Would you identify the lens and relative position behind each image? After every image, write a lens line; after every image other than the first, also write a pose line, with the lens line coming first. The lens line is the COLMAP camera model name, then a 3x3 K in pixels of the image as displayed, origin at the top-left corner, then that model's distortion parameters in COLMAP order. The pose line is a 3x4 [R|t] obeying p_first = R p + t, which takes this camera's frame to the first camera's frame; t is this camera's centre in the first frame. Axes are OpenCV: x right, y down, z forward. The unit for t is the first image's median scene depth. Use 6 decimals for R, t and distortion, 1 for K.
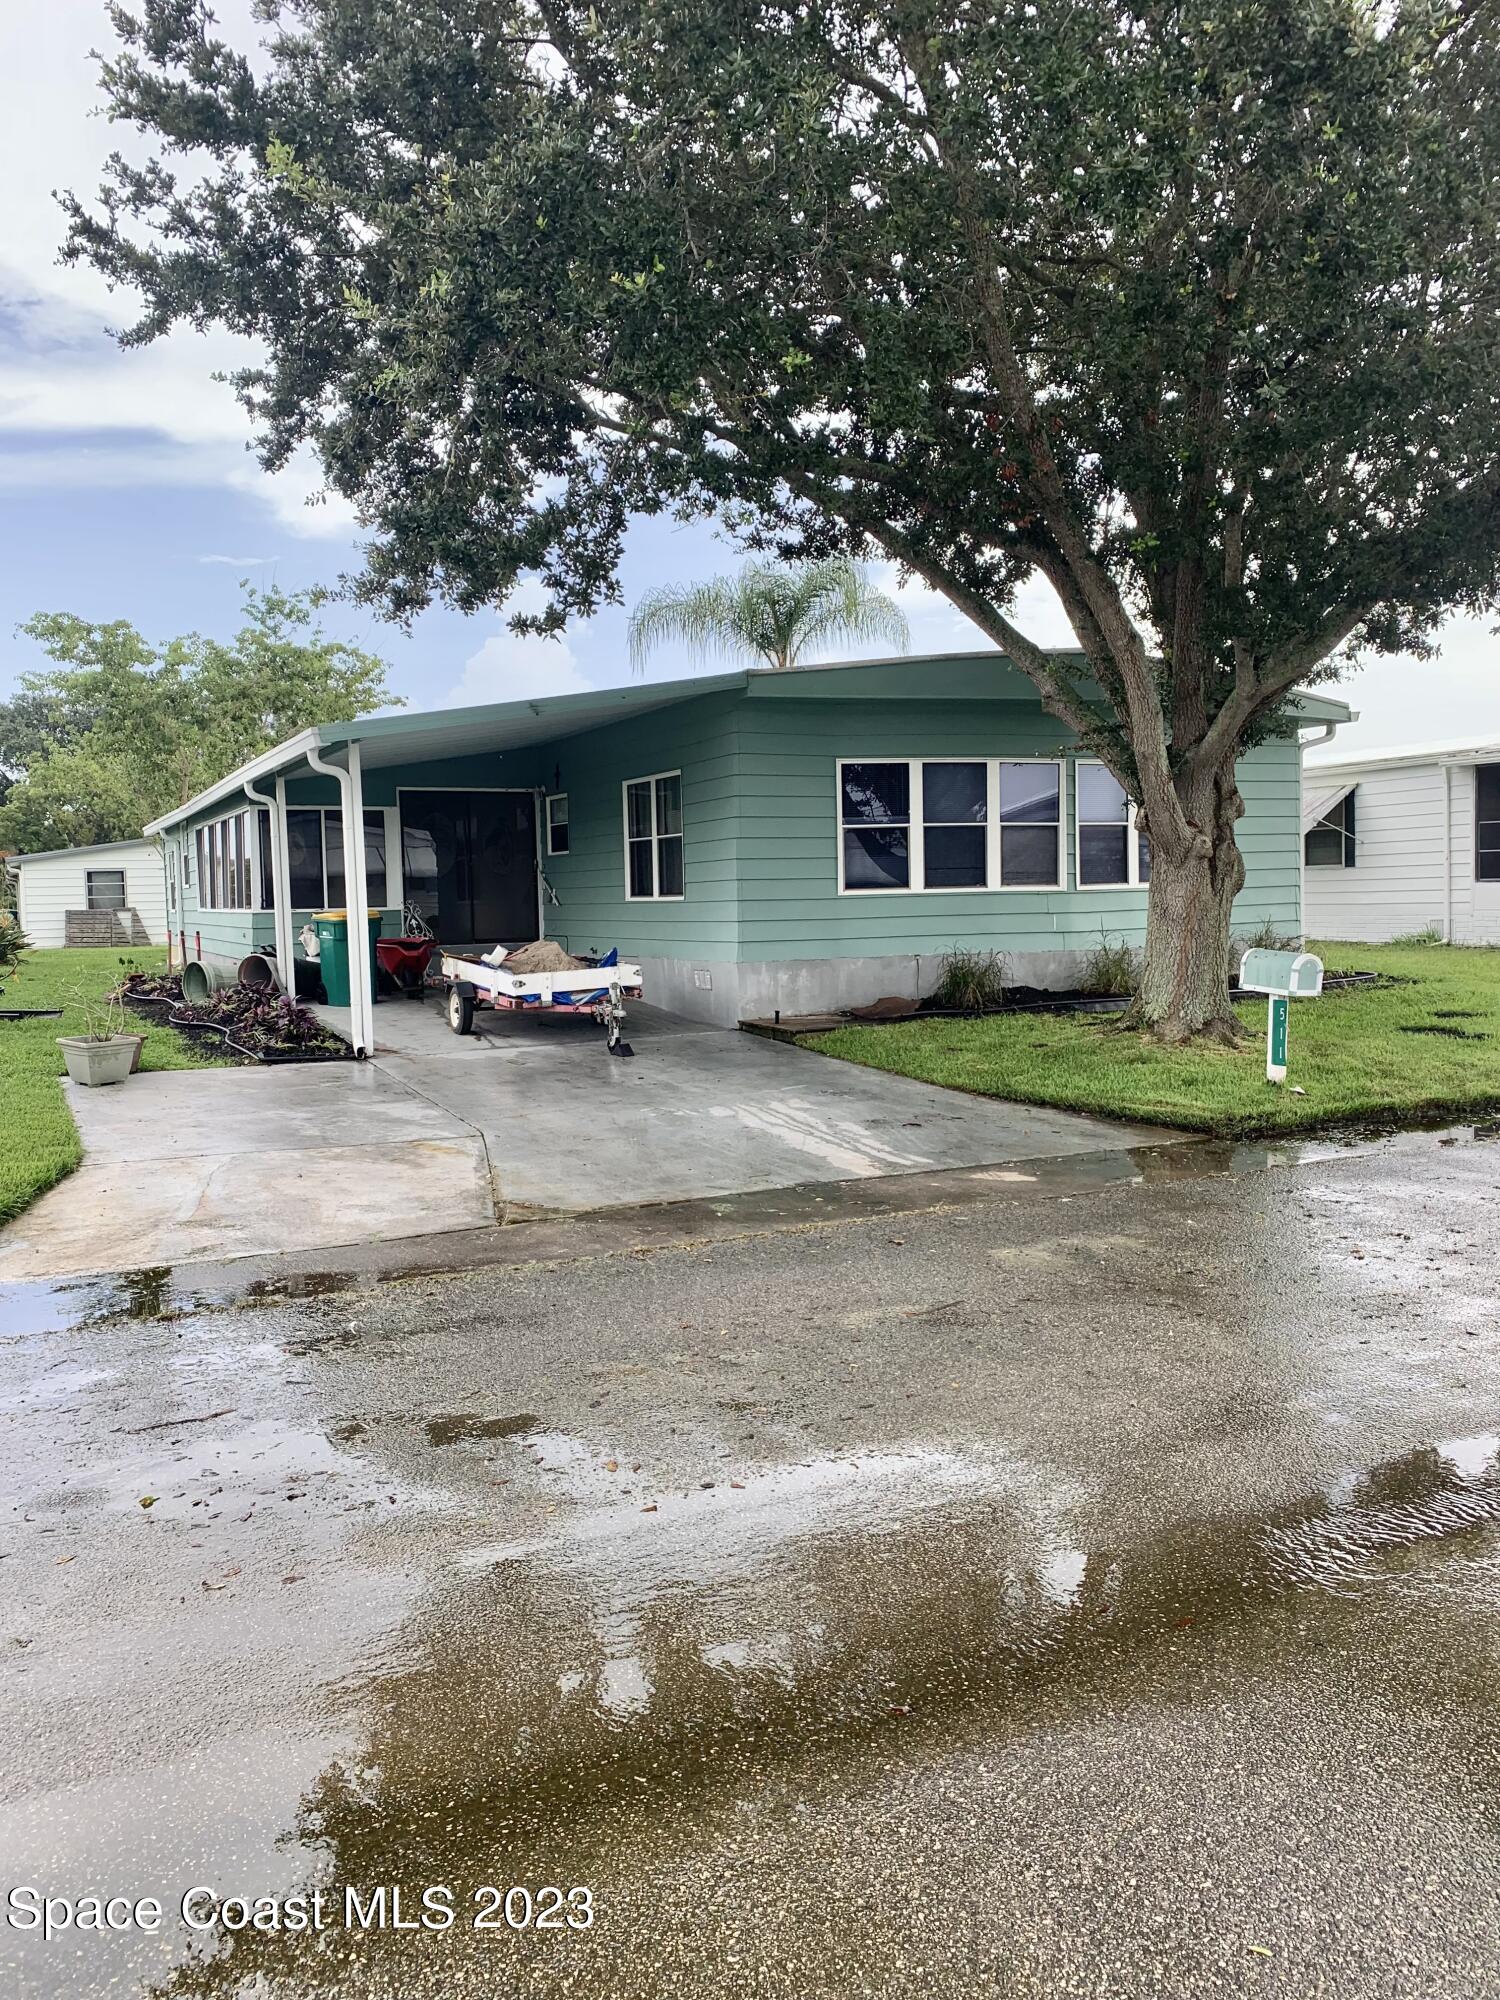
lens RADIAL K [[1518.3, 0, 740.4], [0, 1518.3, 1009.0], [0, 0, 1]] dist [0.045504, -0.081812]
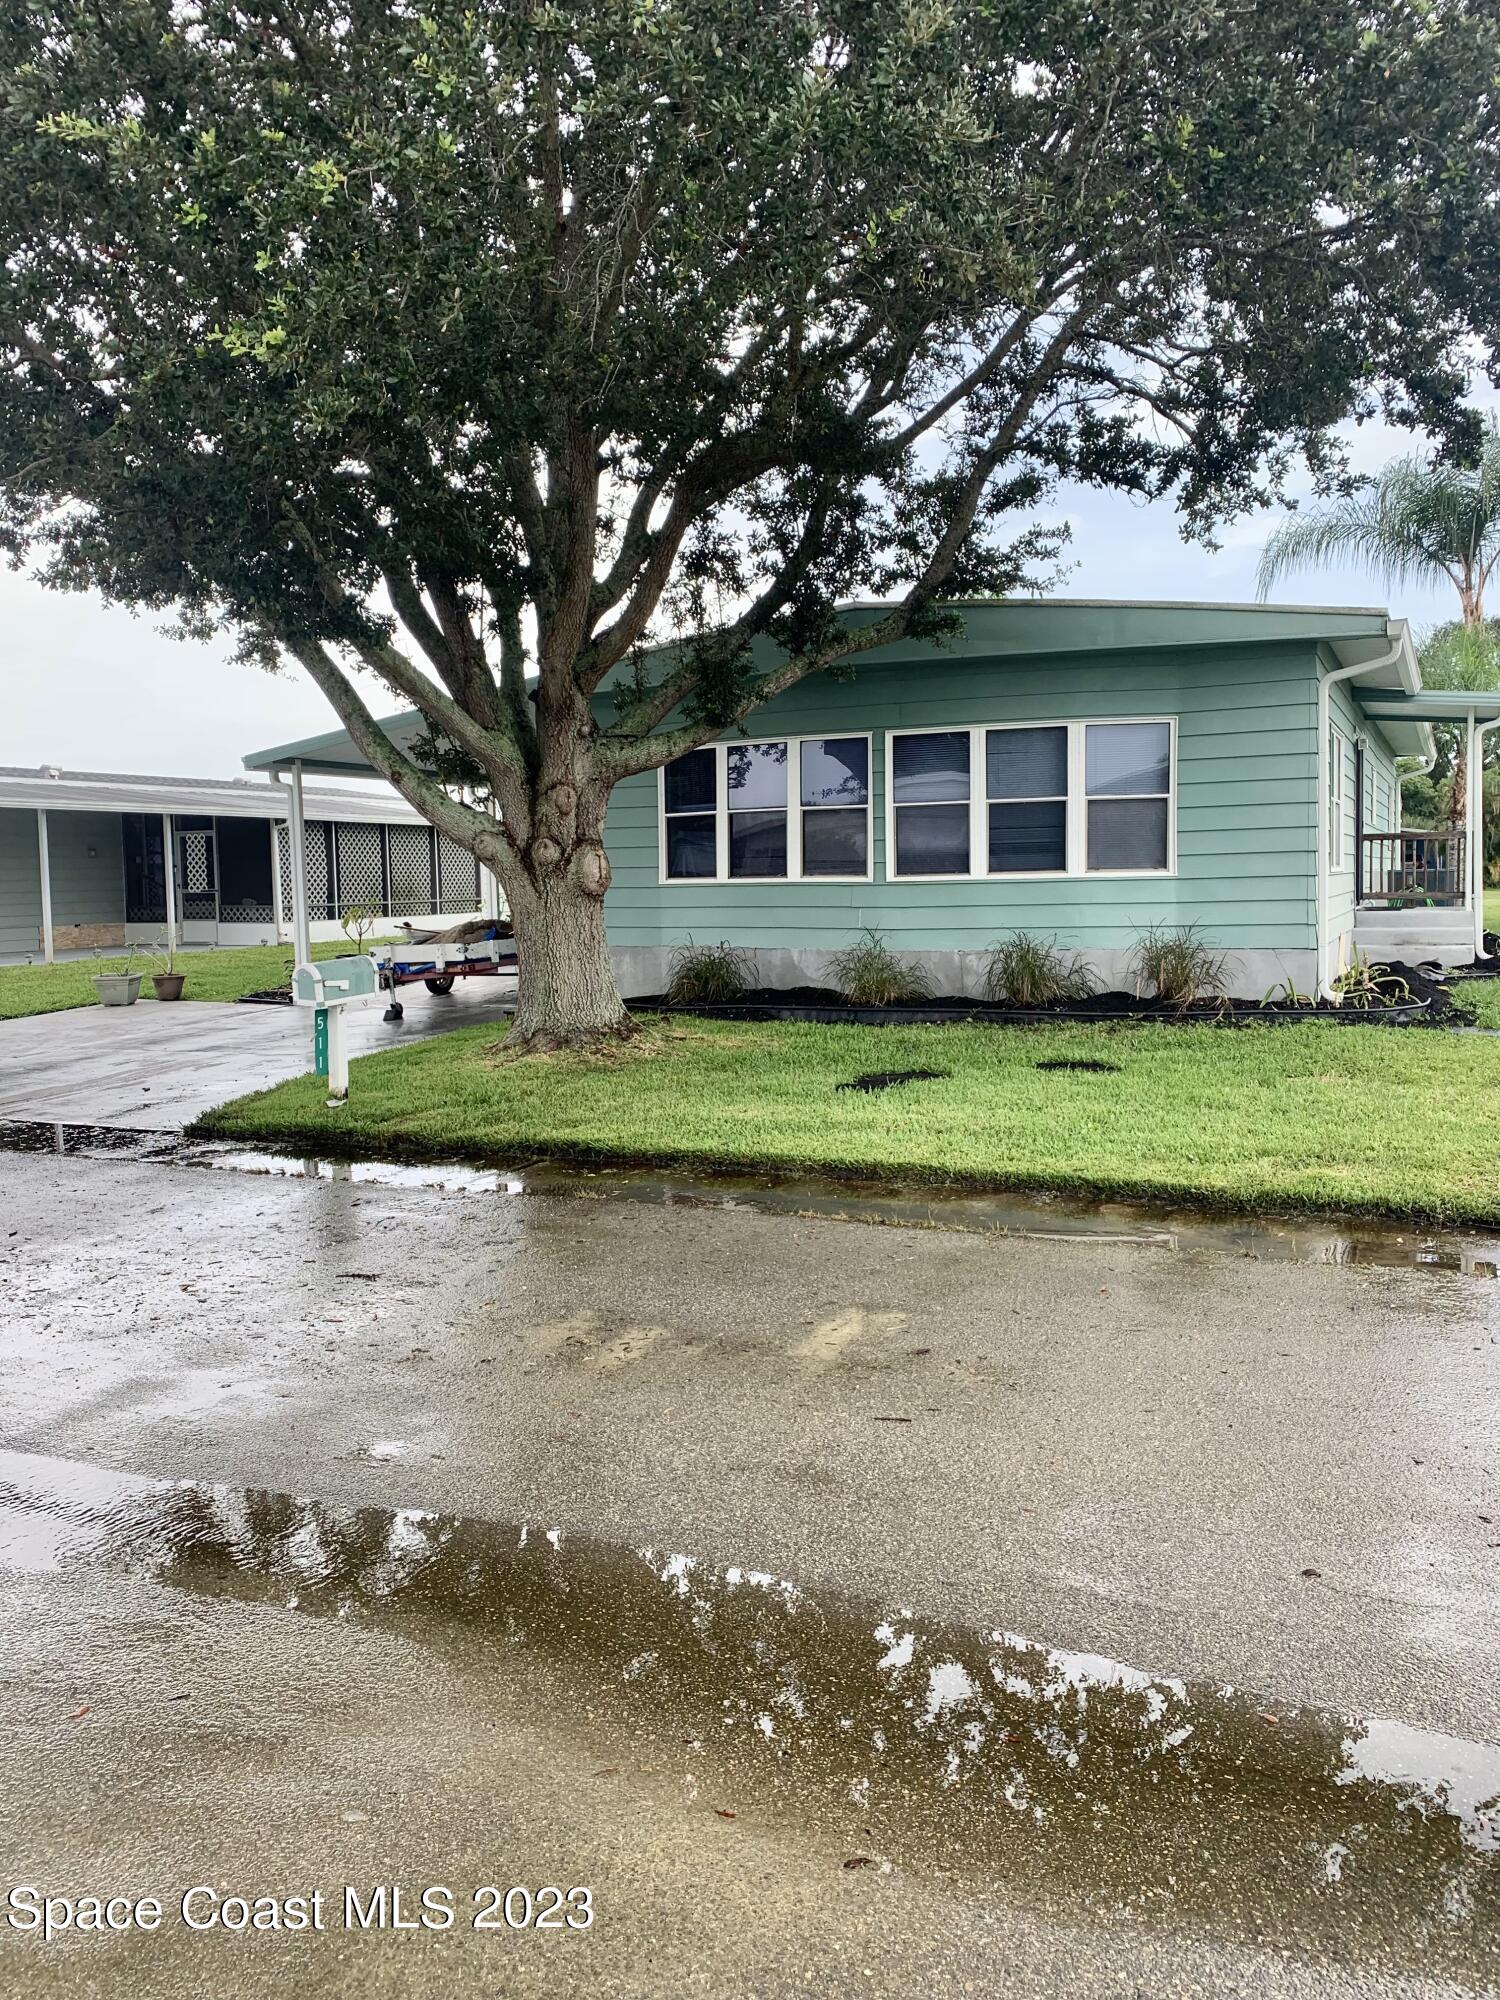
lens RADIAL K [[1518.3, 0, 753.5], [0, 1518.3, 1003.4], [0, 0, 1]] dist [0.045504, -0.081812]
pose [[0.640724, 0.075471, -0.764053, 0.877069], [-0.054308, 0.997119, 0.052951, -0.052277], [0.765848, 0.007567, 0.642977, 0.393852]]
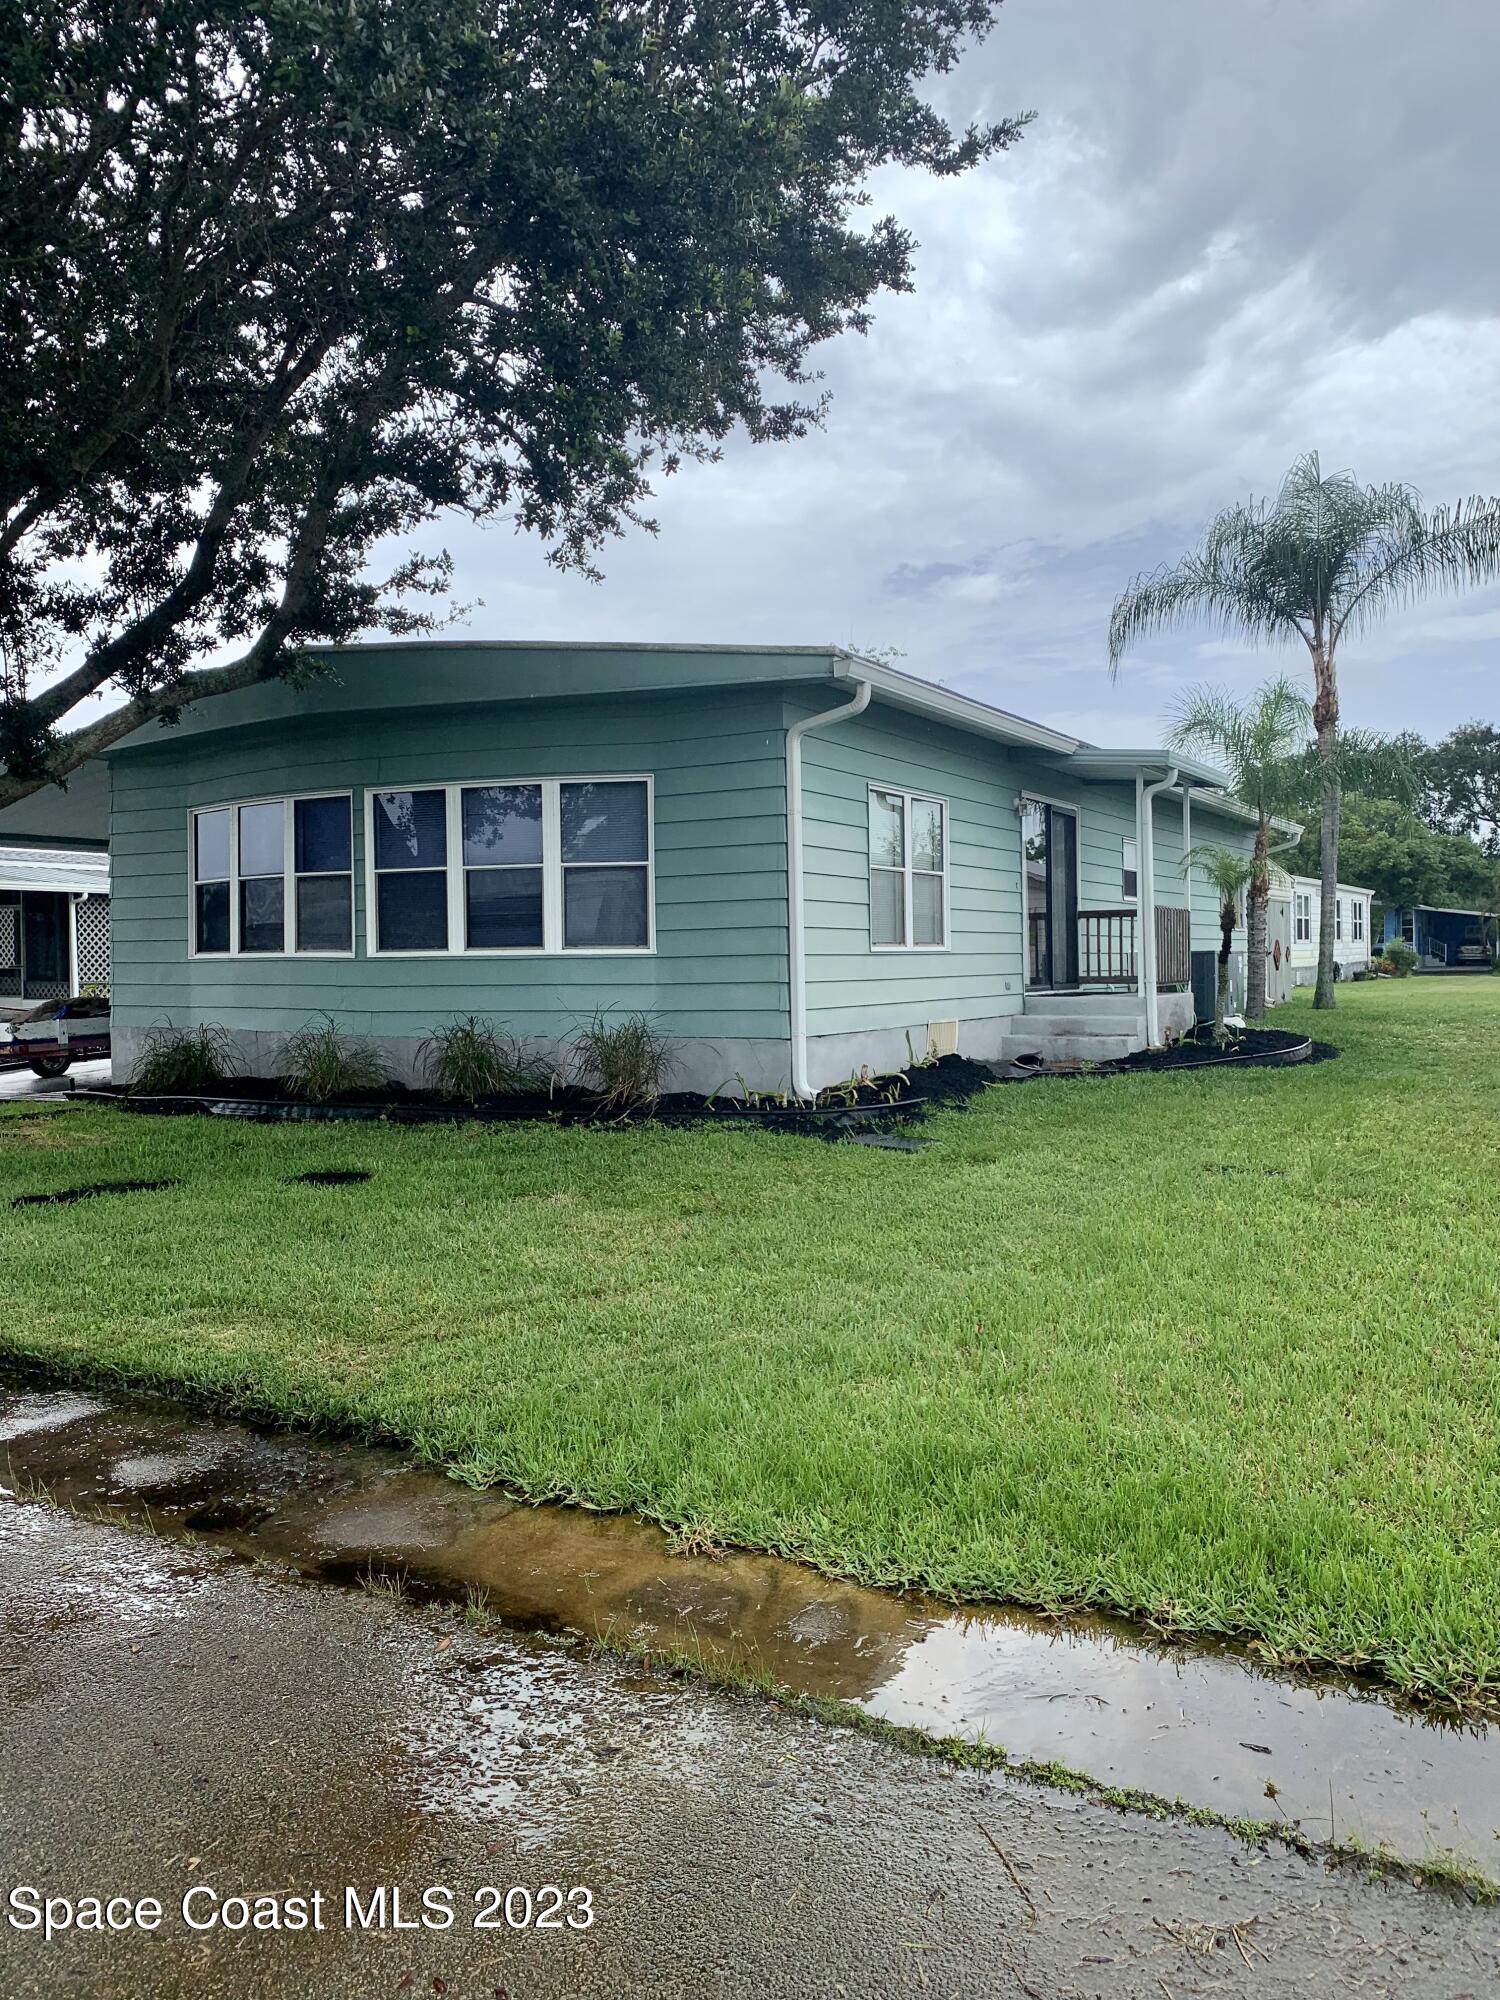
lens RADIAL K [[1518.3, 0, 742.5], [0, 1518.3, 1008.2], [0, 0, 1]] dist [0.045504, -0.081812]
pose [[0.574448, 0.043361, -0.817392, 1.007804], [-0.062593, 0.997999, 0.008952, -0.074340], [0.816144, 0.046021, 0.576013, 0.735788]]
